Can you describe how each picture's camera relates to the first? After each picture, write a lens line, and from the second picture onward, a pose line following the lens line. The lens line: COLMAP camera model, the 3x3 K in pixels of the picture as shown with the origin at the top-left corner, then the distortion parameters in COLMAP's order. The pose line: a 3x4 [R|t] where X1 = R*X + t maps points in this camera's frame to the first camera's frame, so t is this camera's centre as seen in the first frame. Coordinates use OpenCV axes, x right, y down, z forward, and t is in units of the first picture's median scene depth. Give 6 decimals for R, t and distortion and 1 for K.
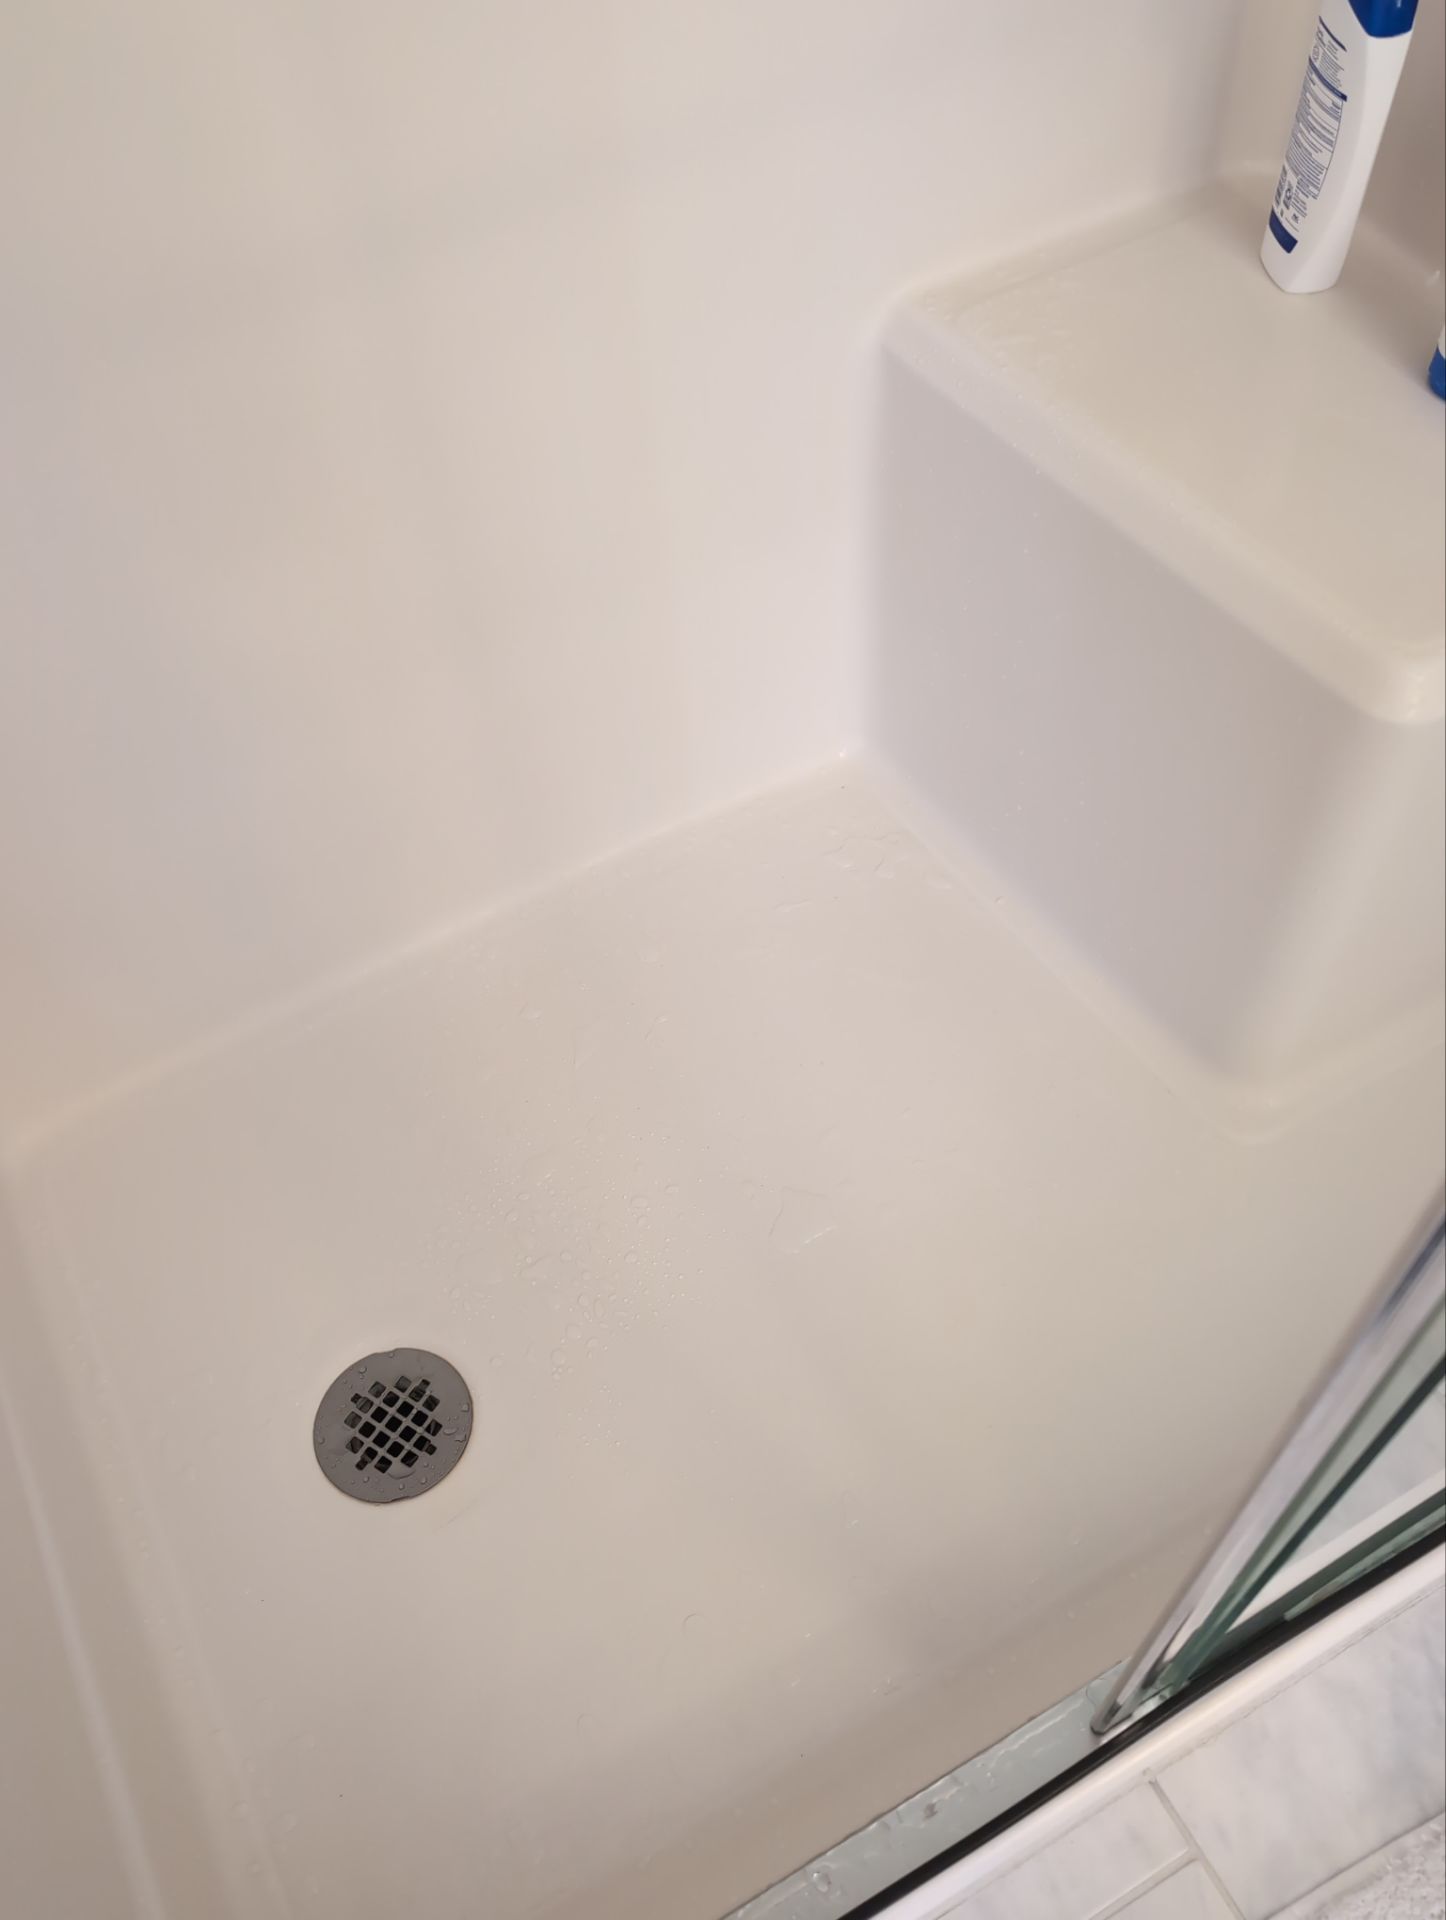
lens RADIAL K [[1619.0, 0, 724.3], [0, 1619.0, 957.3], [0, 0, 1]] dist [0.004930, -0.003911]
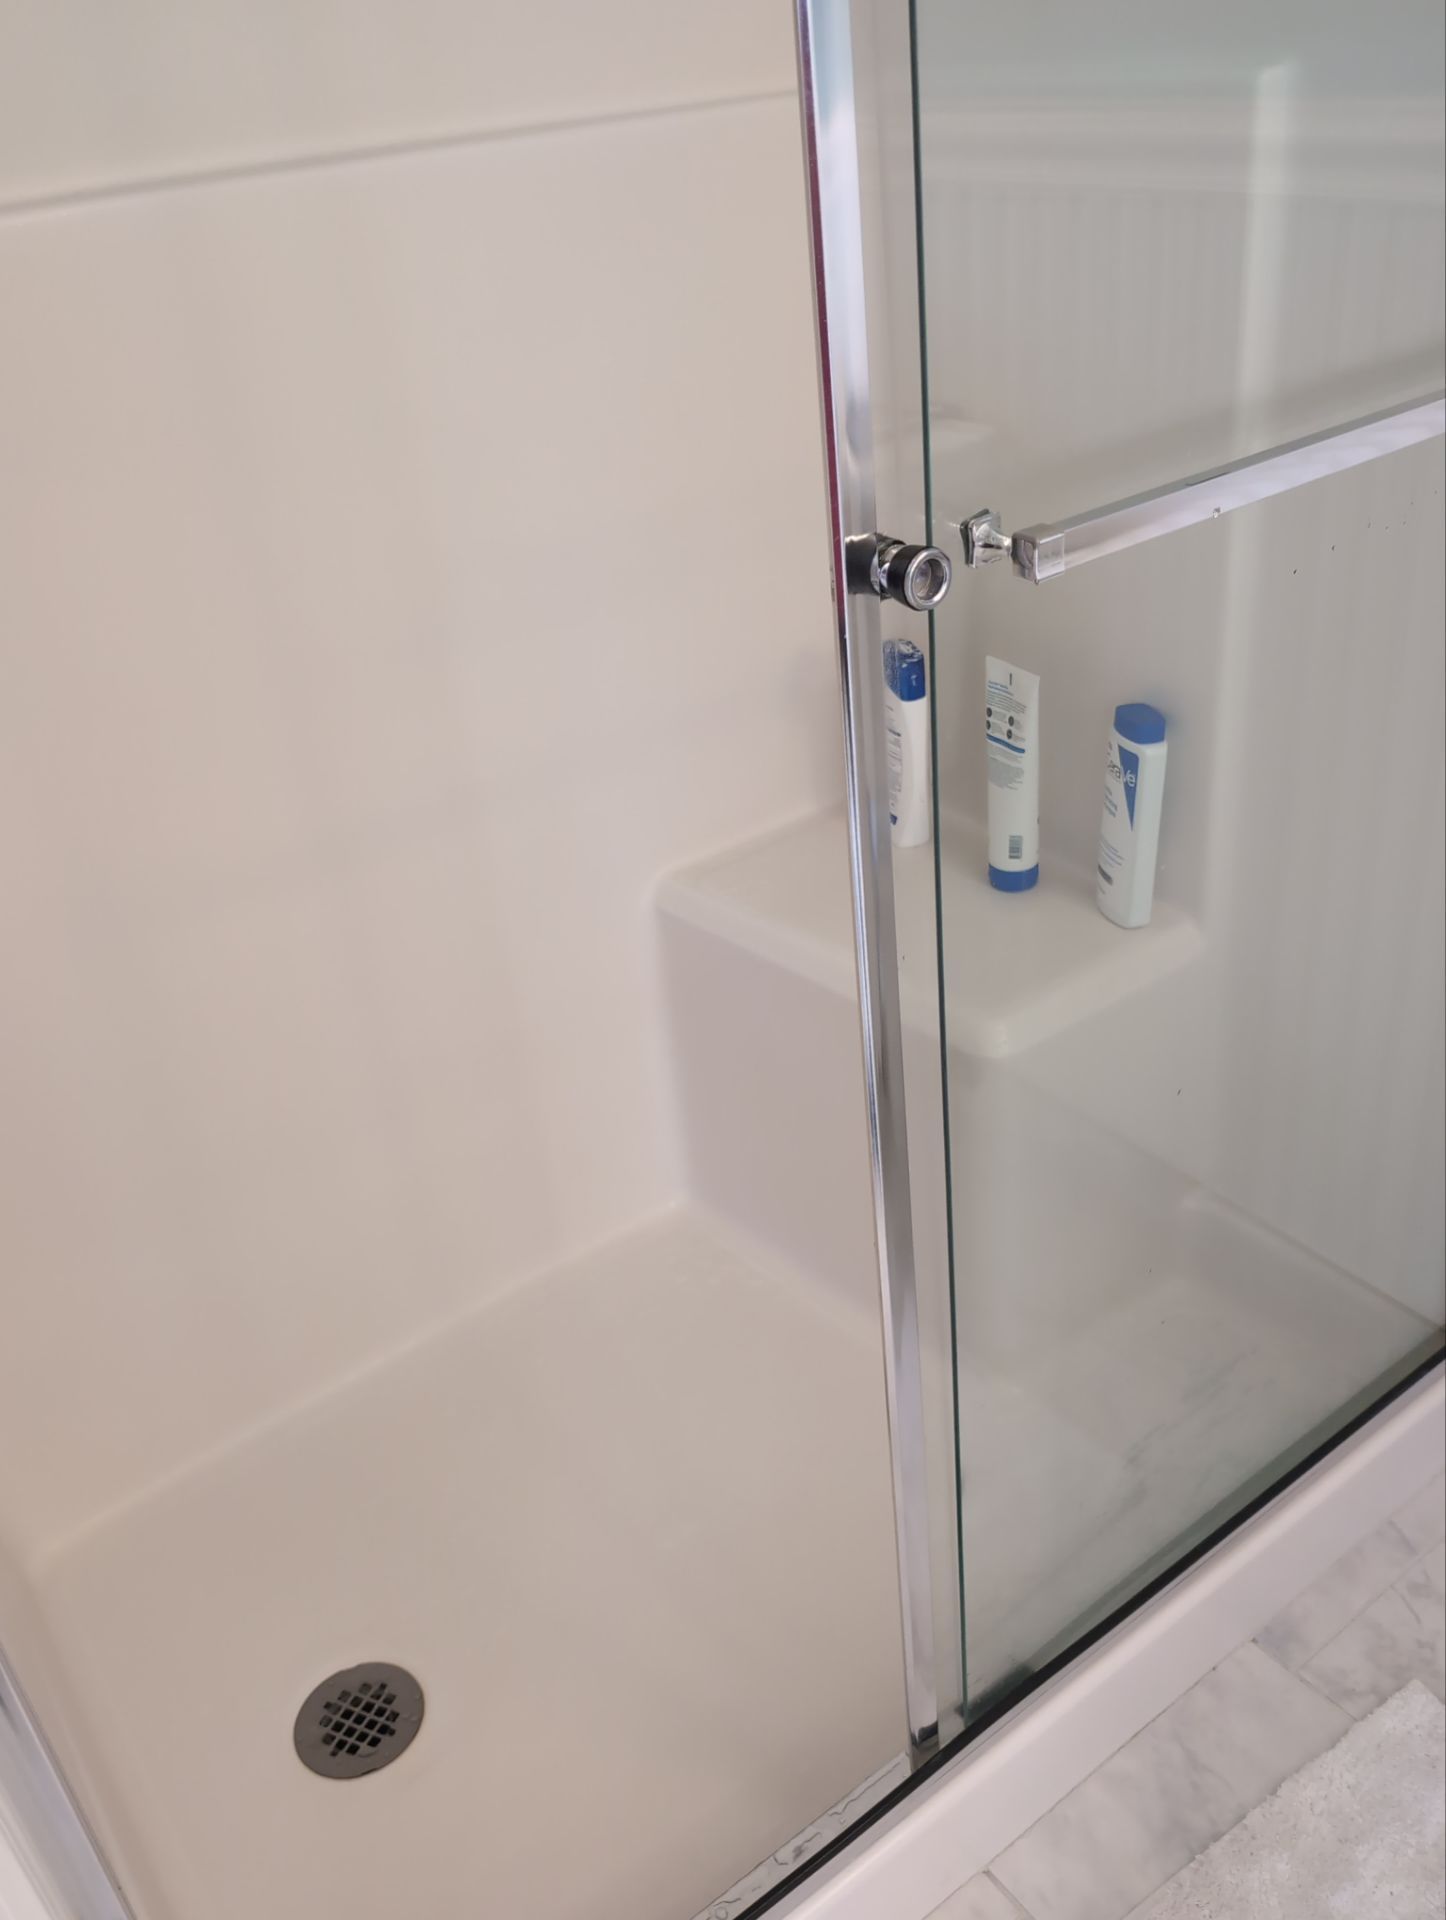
lens RADIAL K [[1619.0, 0, 723.1], [0, 1619.0, 962.5], [0, 0, 1]] dist [0.004930, -0.003911]
pose [[0.990982, -0.097565, 0.091842, 0.012980], [0.127410, 0.898307, -0.420490, 0.326959], [-0.041477, 0.428400, 0.902637, -0.373371]]
